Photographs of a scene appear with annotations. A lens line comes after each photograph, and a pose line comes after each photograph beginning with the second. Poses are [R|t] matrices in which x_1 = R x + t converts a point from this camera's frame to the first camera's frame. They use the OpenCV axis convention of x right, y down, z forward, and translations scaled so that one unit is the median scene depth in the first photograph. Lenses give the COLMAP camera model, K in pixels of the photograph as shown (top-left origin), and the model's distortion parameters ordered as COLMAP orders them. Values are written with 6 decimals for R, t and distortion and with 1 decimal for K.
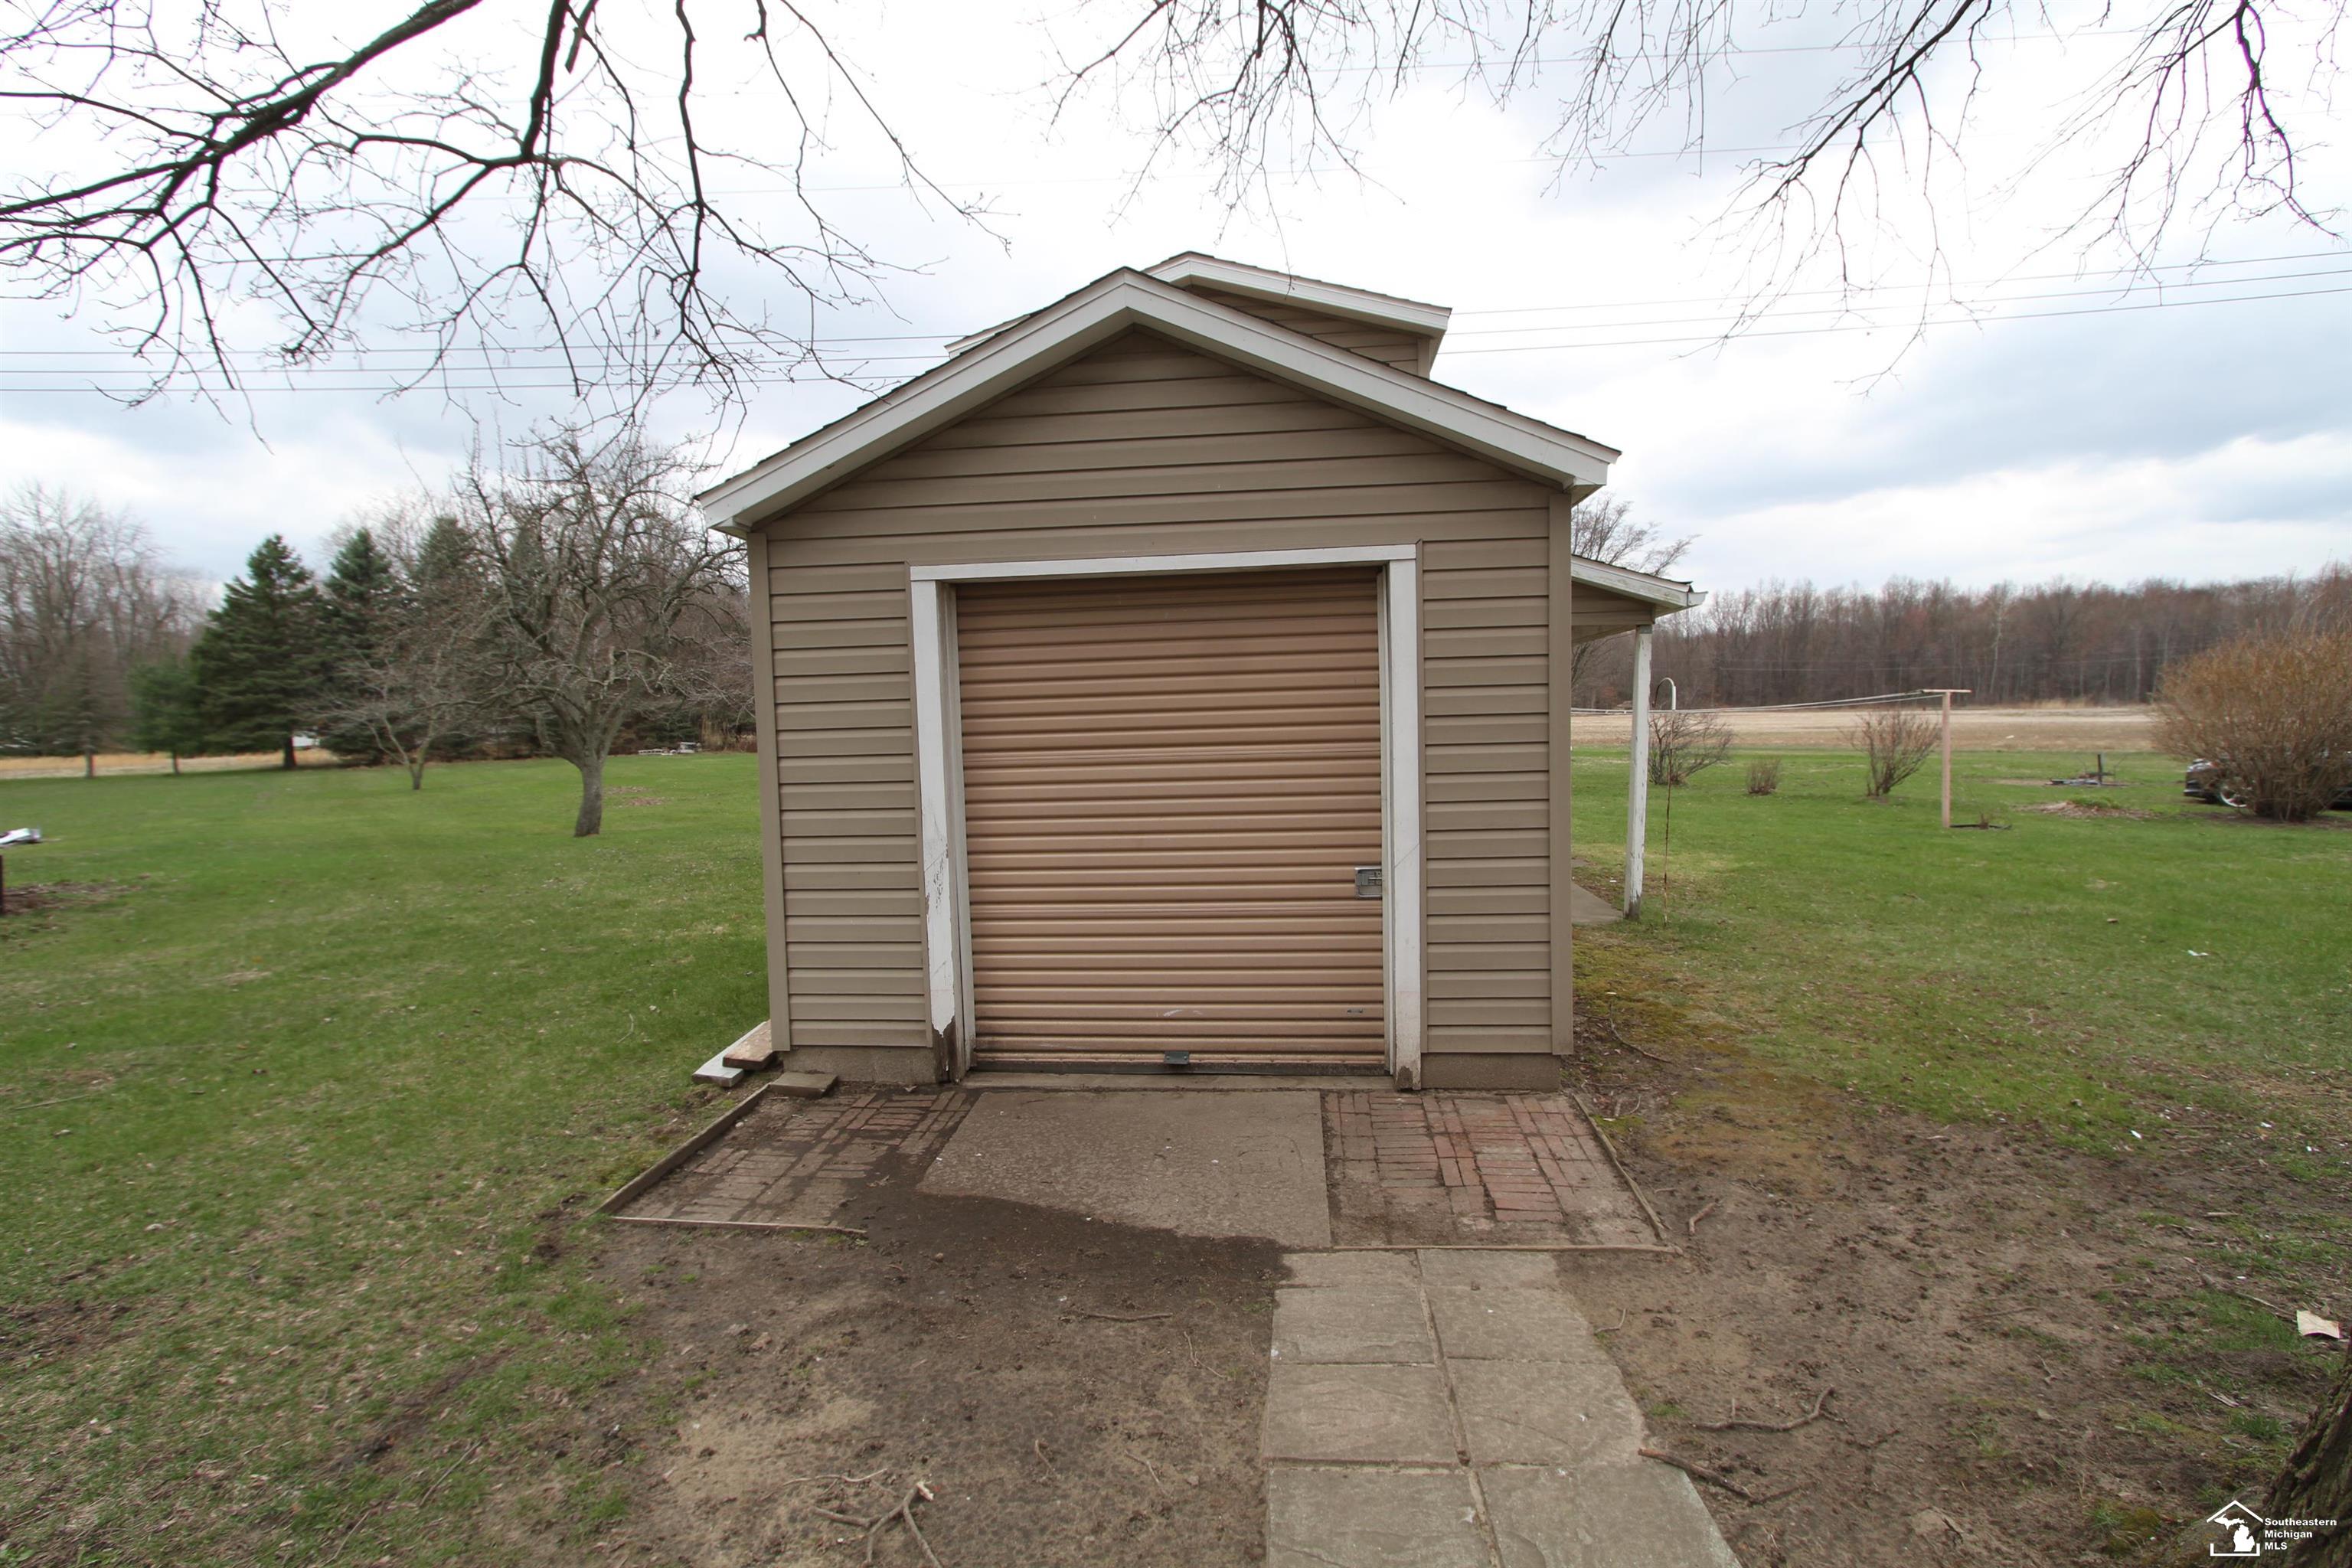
lens RADIAL K [[1086.8, 0, 1167.1], [0, 1086.8, 796.1], [0, 0, 1]] dist [-0.014216, 0.000305]
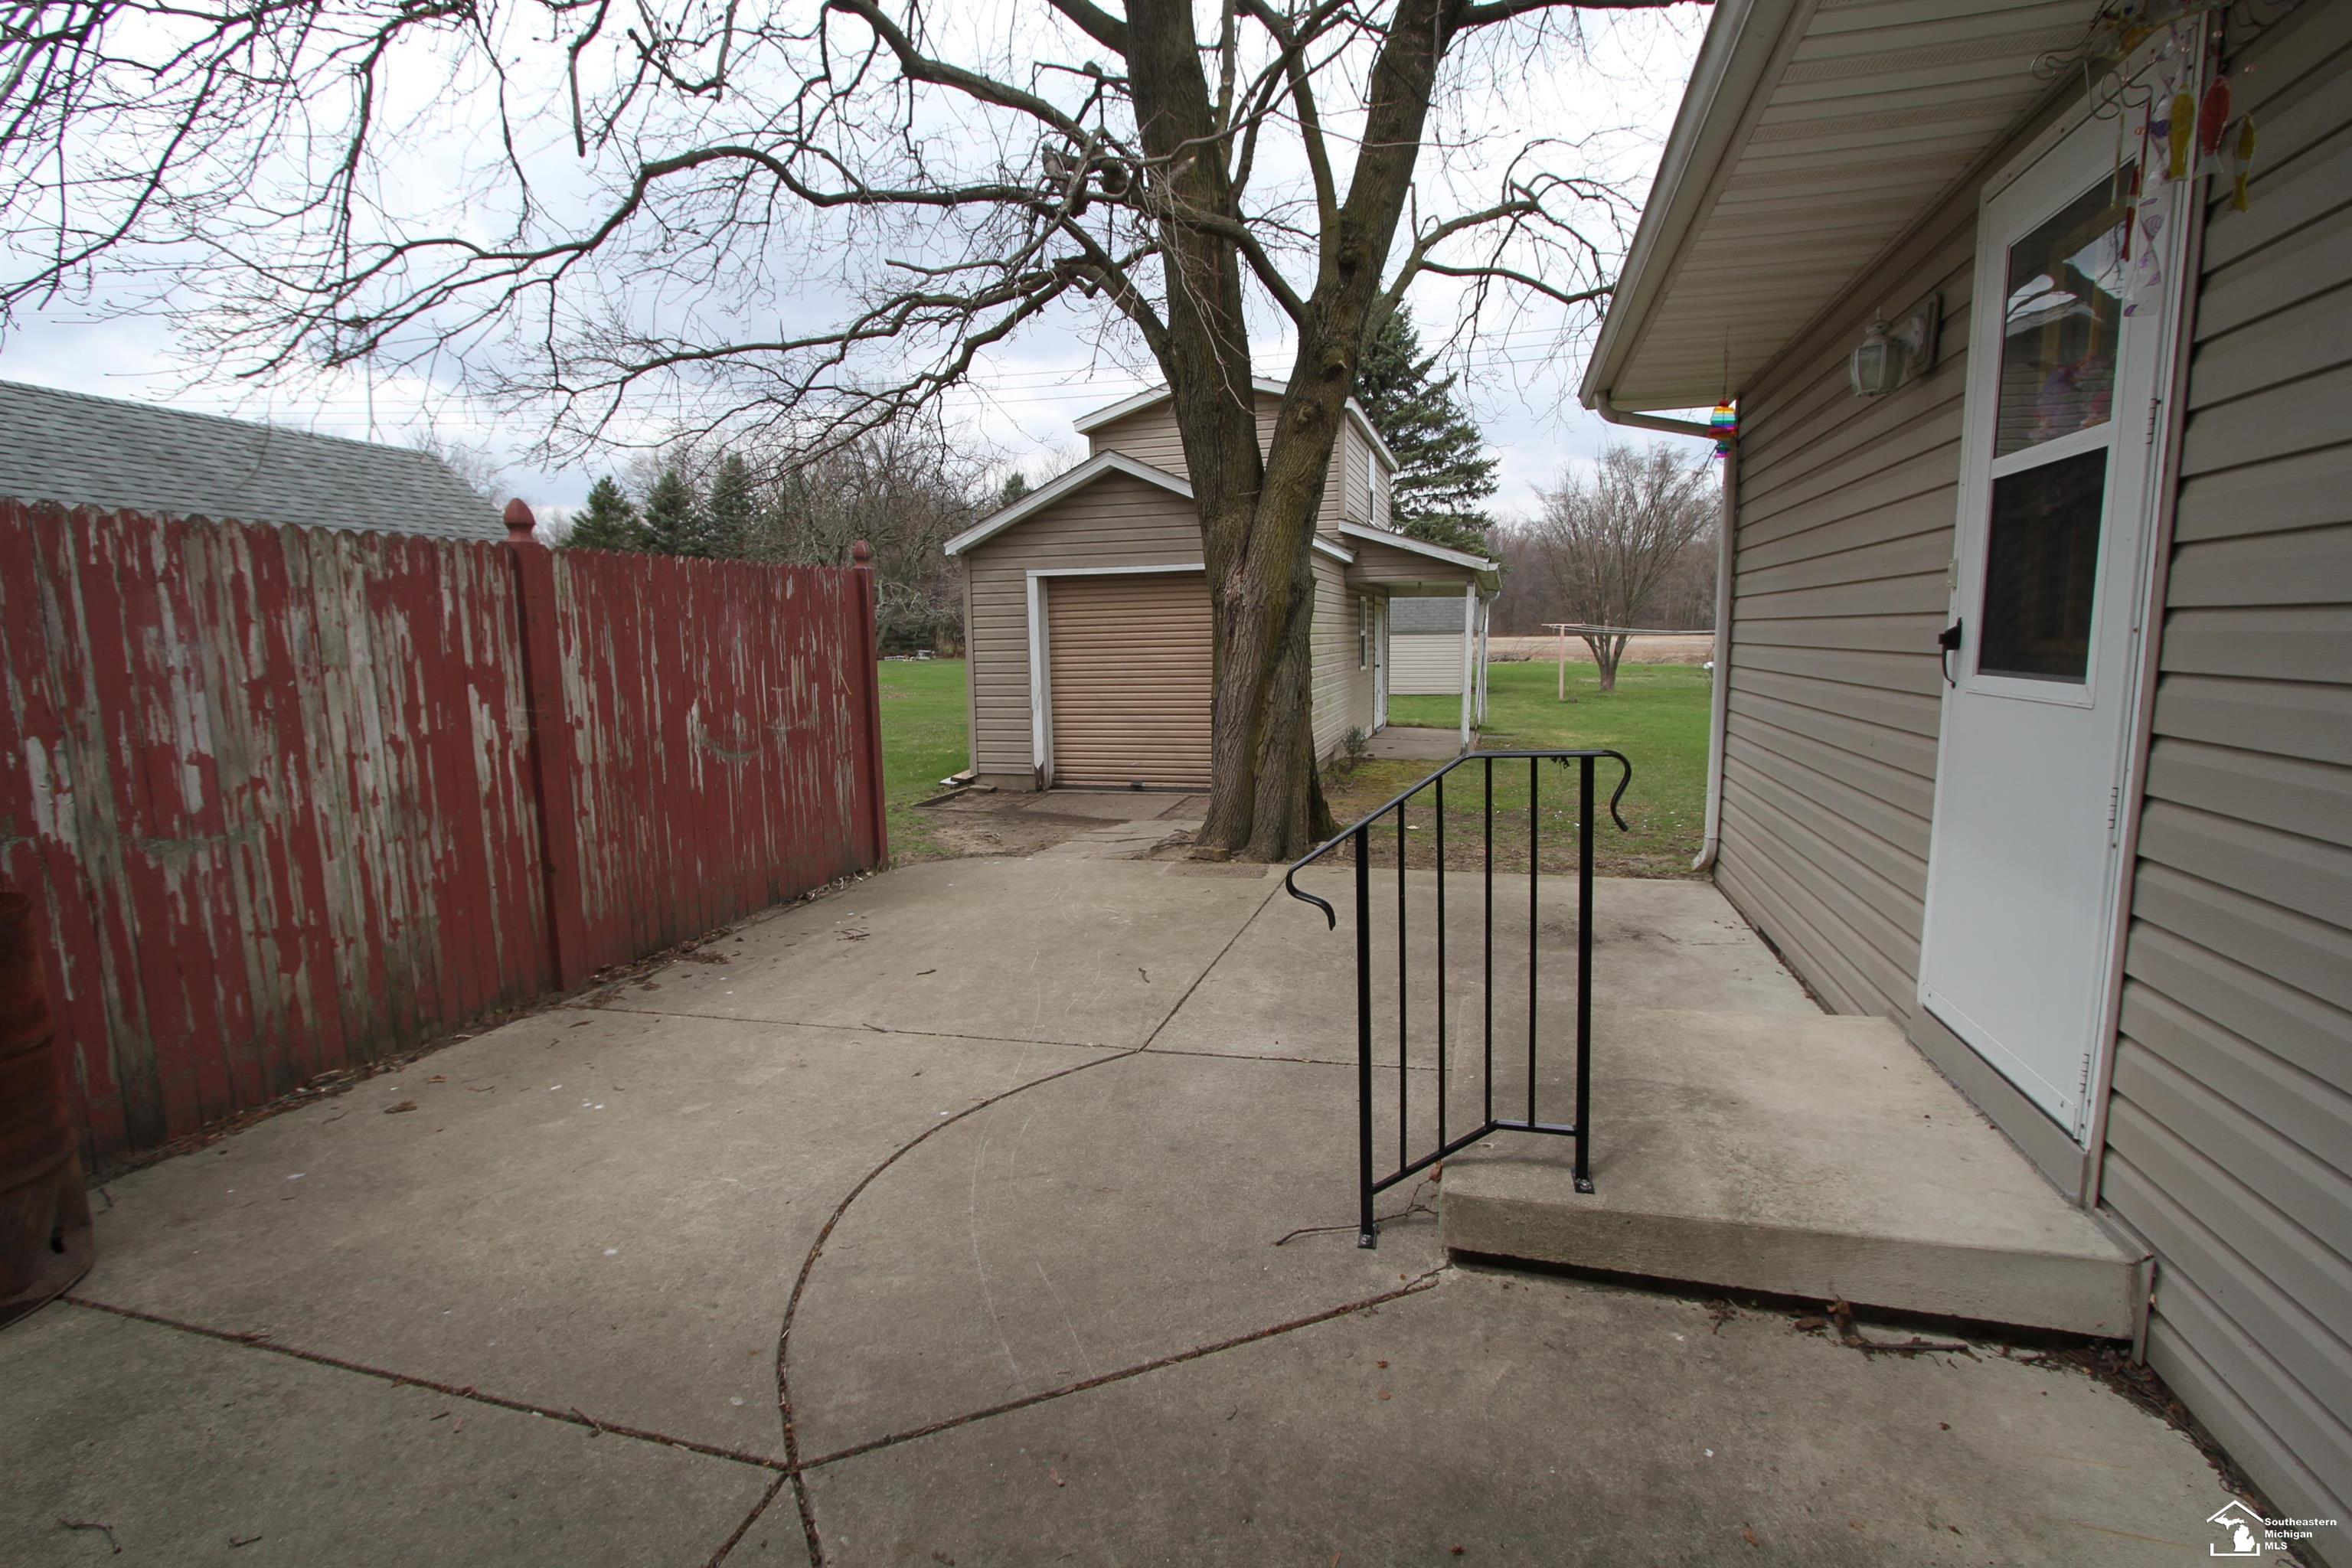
lens RADIAL K [[1086.8, 0, 1167.1], [0, 1086.8, 796.1], [0, 0, 1]] dist [-0.014216, 0.000305]
pose [[0.980758, 0.037084, -0.191674, 0.502084], [-0.021867, 0.996482, 0.080904, 0.076702], [0.194000, -0.075156, 0.978118, -1.214444]]
